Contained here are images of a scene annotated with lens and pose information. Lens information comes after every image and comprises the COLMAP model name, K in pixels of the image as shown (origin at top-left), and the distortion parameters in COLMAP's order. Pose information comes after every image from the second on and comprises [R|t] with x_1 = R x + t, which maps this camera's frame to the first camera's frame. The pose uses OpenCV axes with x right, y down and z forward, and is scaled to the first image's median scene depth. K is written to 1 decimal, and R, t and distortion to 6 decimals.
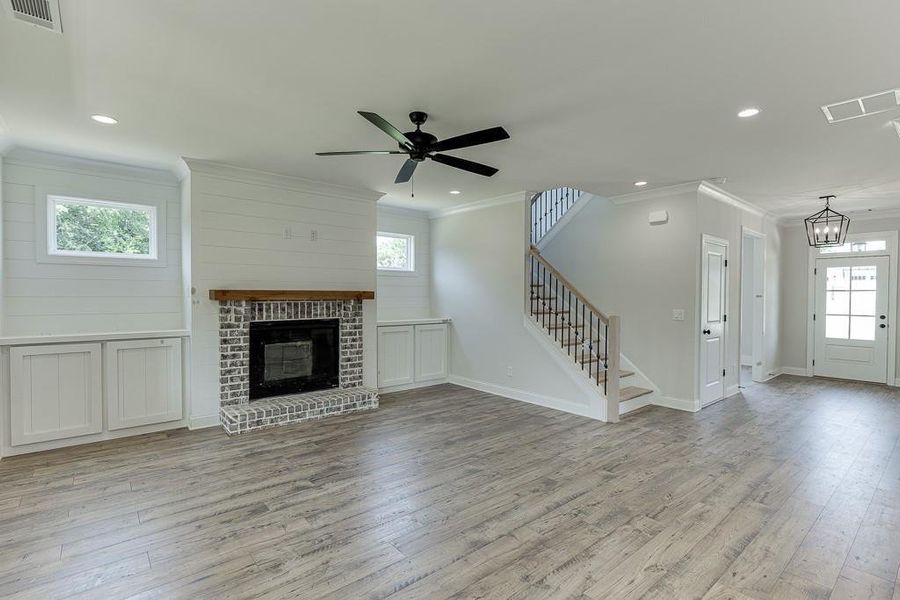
lens RADIAL K [[431.2, 0, 455.4], [0, 431.2, 303.8], [0, 0, 1]] dist [-0.006243, 0.000926]
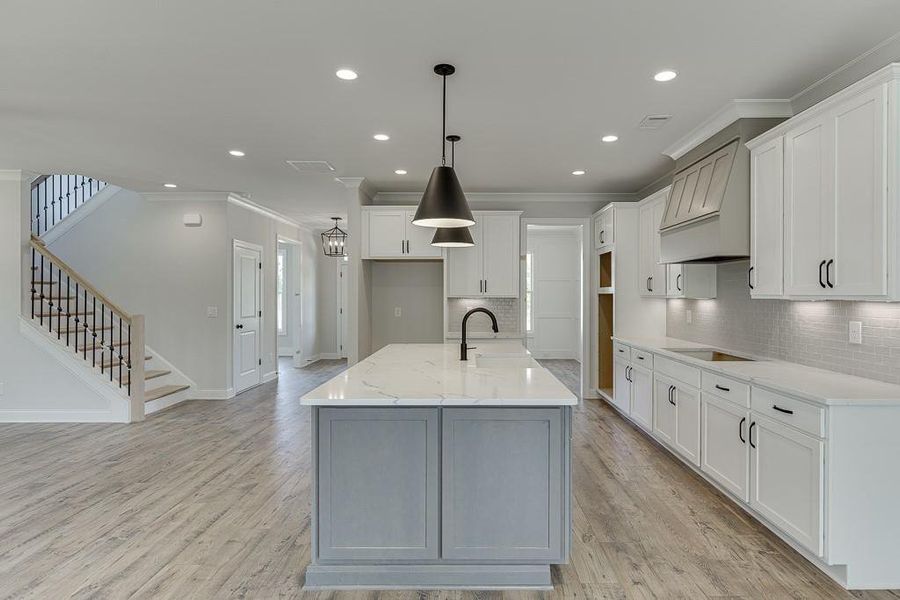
lens RADIAL K [[483.2, 0, 471.7], [0, 483.2, 293.9], [0, 0, 1]] dist [-0.005772, 0.002740]
pose [[0.647868, -0.001944, 0.761750, 0.016886], [0.016868, 0.999788, -0.011795, 0.005393], [-0.761565, 0.020491, 0.647764, -0.294249]]
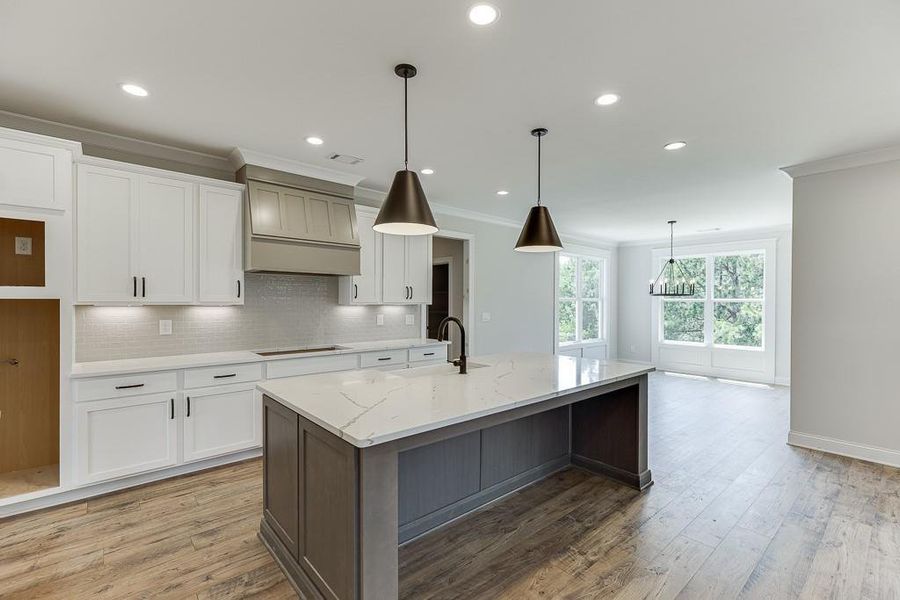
lens RADIAL K [[405.6, 0, 456.3], [0, 405.6, 300.6], [0, 0, 1]] dist [0.007978, -0.000901]
pose [[-0.999747, -0.008351, -0.020894, 0.566319], [-0.008727, 0.999800, 0.017997, -0.015263], [0.020740, 0.018174, -0.999620, 0.720003]]
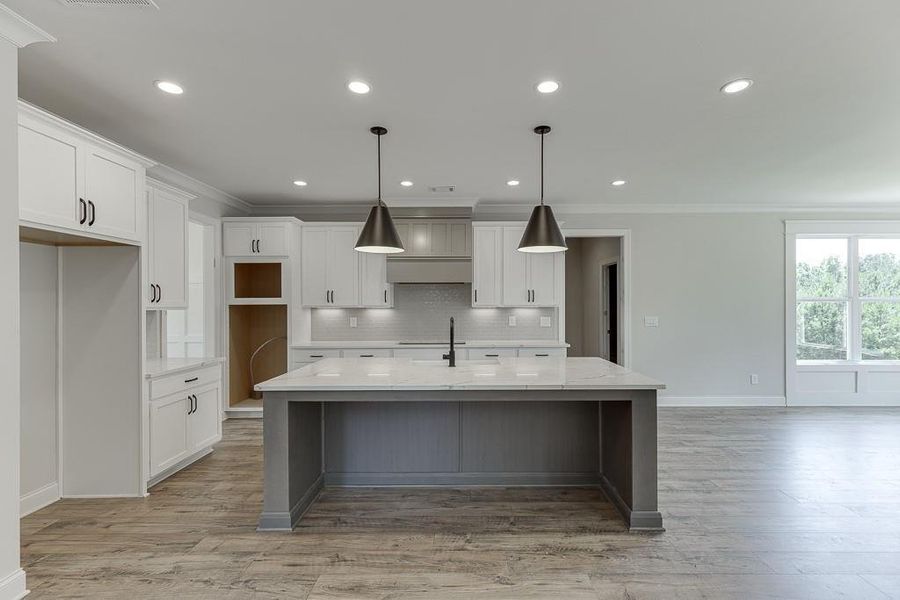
lens RADIAL K [[405.6, 0, 465.7], [0, 405.6, 306.6], [0, 0, 1]] dist [0.007978, -0.000901]
pose [[-0.758399, -0.004559, 0.651775, 0.116643], [0.012788, 0.999679, 0.021873, -0.013517], [-0.651665, 0.024923, -0.758097, 0.634124]]
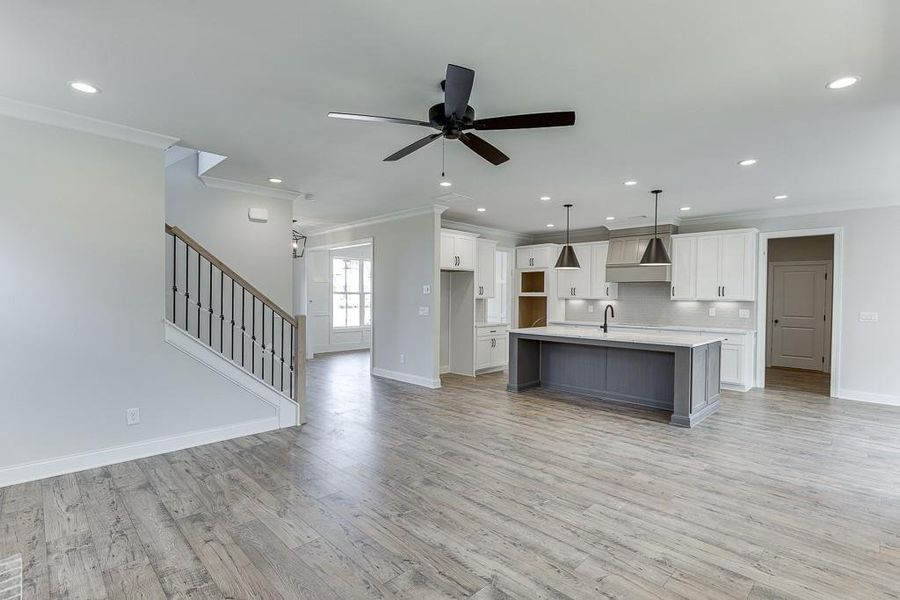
lens RADIAL K [[431.2, 0, 455.3], [0, 431.2, 305.5], [0, 0, 1]] dist [-0.006243, 0.000926]
pose [[-0.080320, -0.025213, 0.996450, -0.596953], [0.010210, 0.999607, 0.026116, -0.015368], [-0.996717, 0.012272, -0.080031, 0.674317]]
